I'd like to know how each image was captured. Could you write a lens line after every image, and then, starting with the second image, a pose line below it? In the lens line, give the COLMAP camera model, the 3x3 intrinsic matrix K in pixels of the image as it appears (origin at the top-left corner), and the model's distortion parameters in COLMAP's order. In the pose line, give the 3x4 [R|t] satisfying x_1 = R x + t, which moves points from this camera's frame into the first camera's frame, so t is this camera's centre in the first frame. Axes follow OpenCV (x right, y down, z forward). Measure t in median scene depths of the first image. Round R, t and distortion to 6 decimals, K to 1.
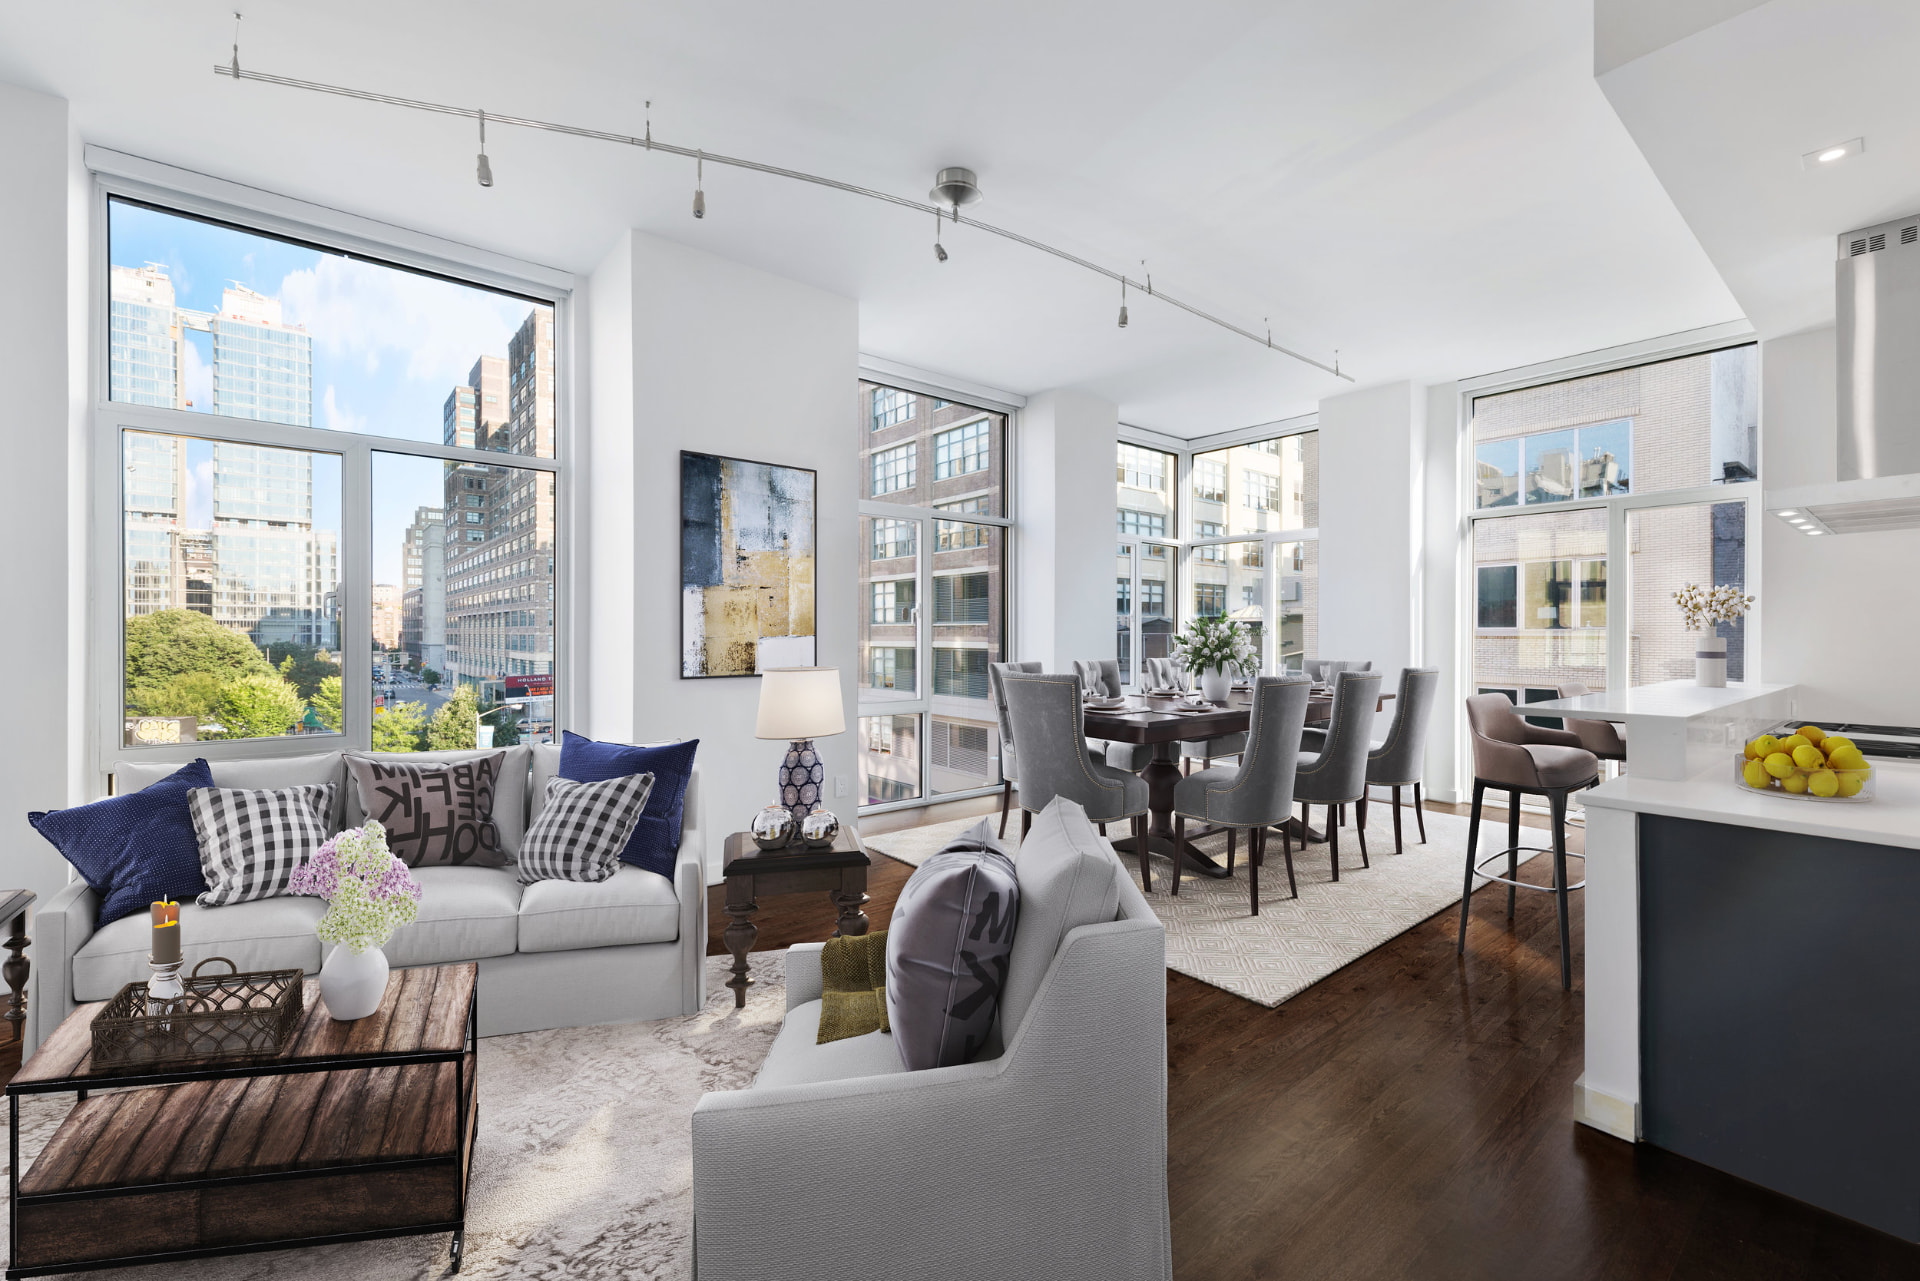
lens RADIAL K [[829.7, 0, 949.2], [0, 829.7, 630.7], [0, 0, 1]] dist [-0.019899, -0.000036]
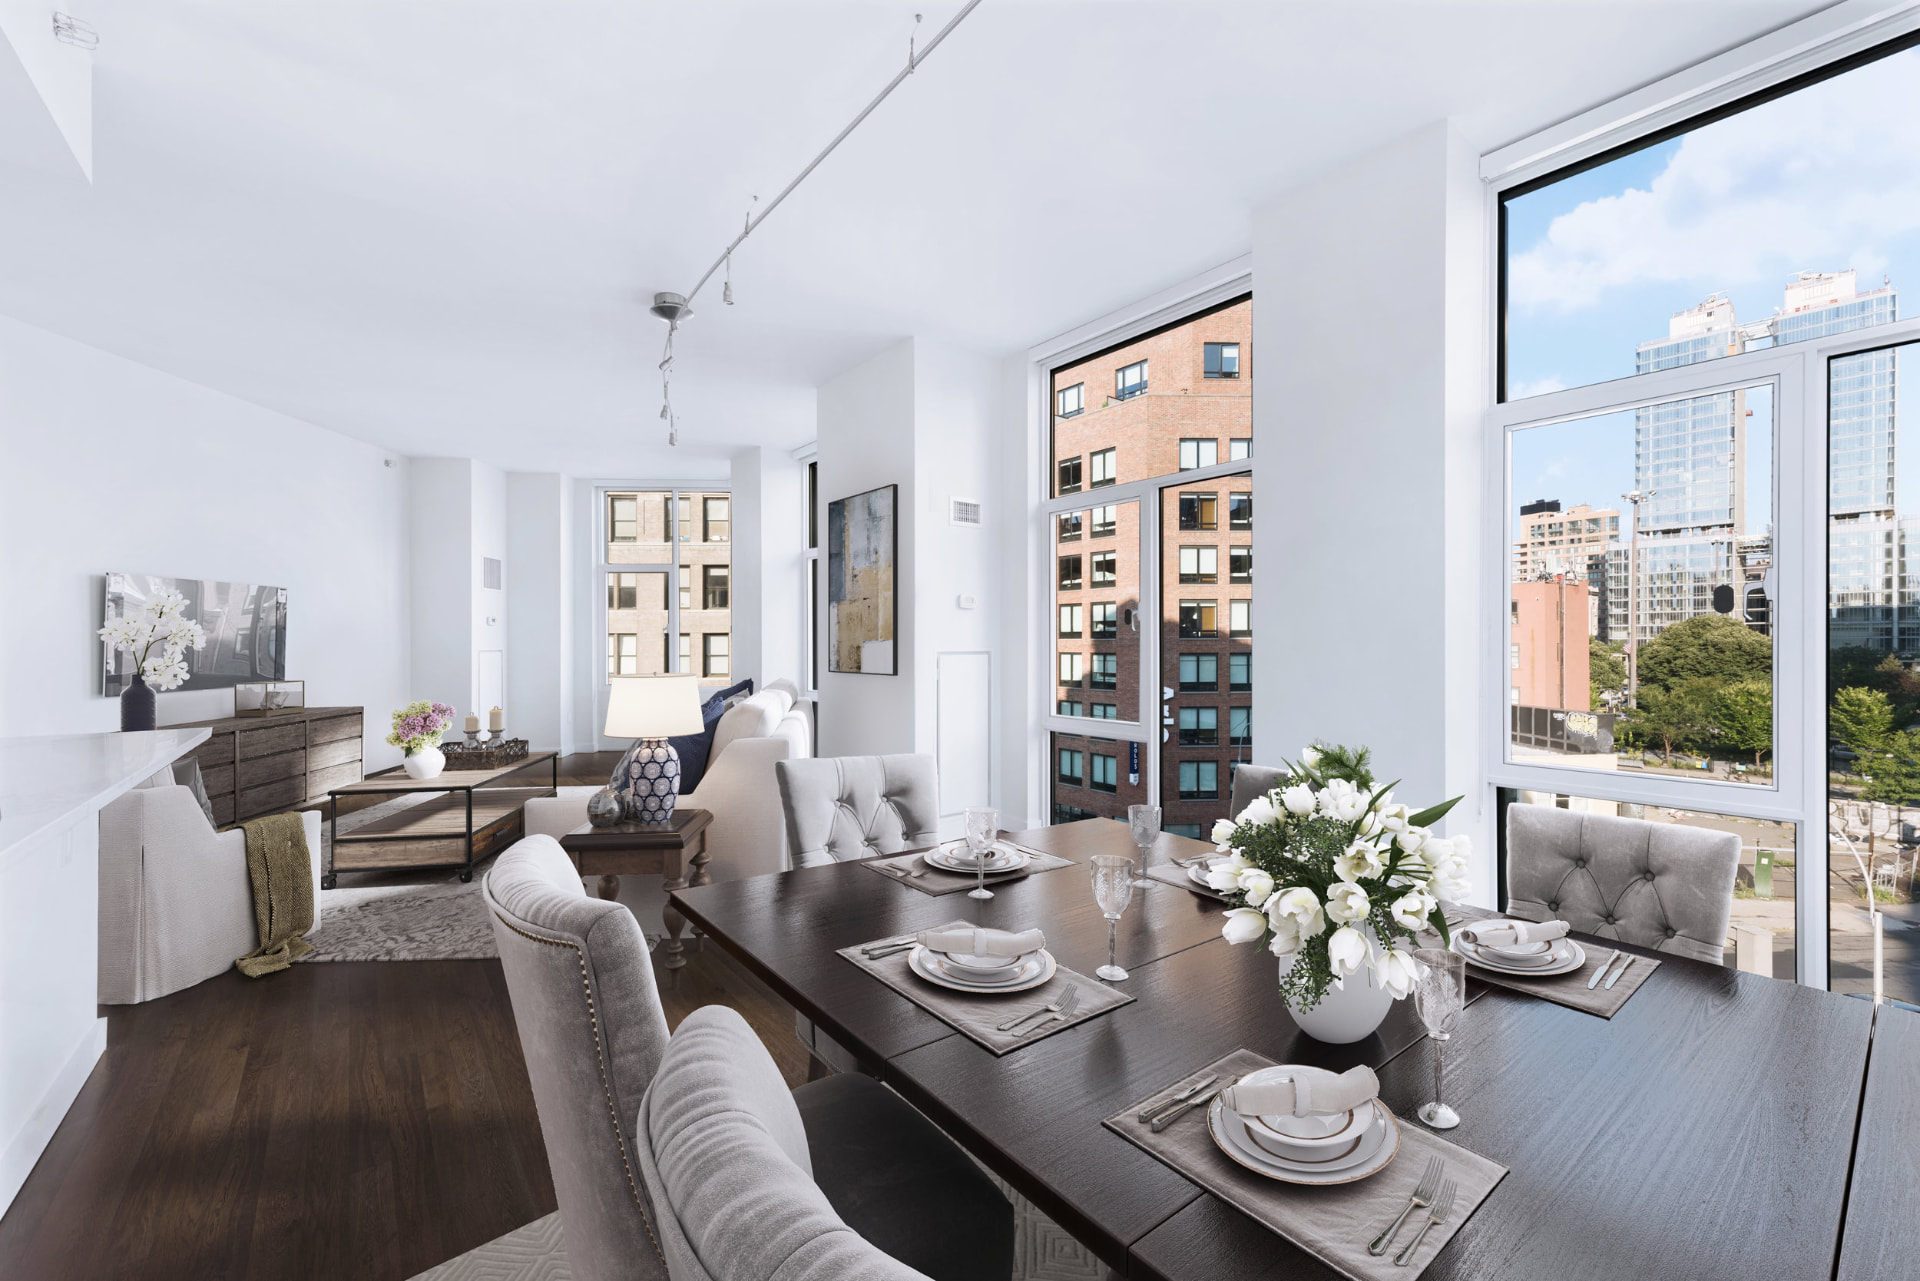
lens RADIAL K [[747.7, 0, 949.4], [0, 747.7, 627.0], [0, 0, 1]] dist [0.002564, 0.000334]
pose [[0.022205, -0.017772, -0.999595, 0.839093], [0.006467, 0.999824, -0.017633, 0.007432], [0.999733, -0.006073, 0.022316, 1.098638]]
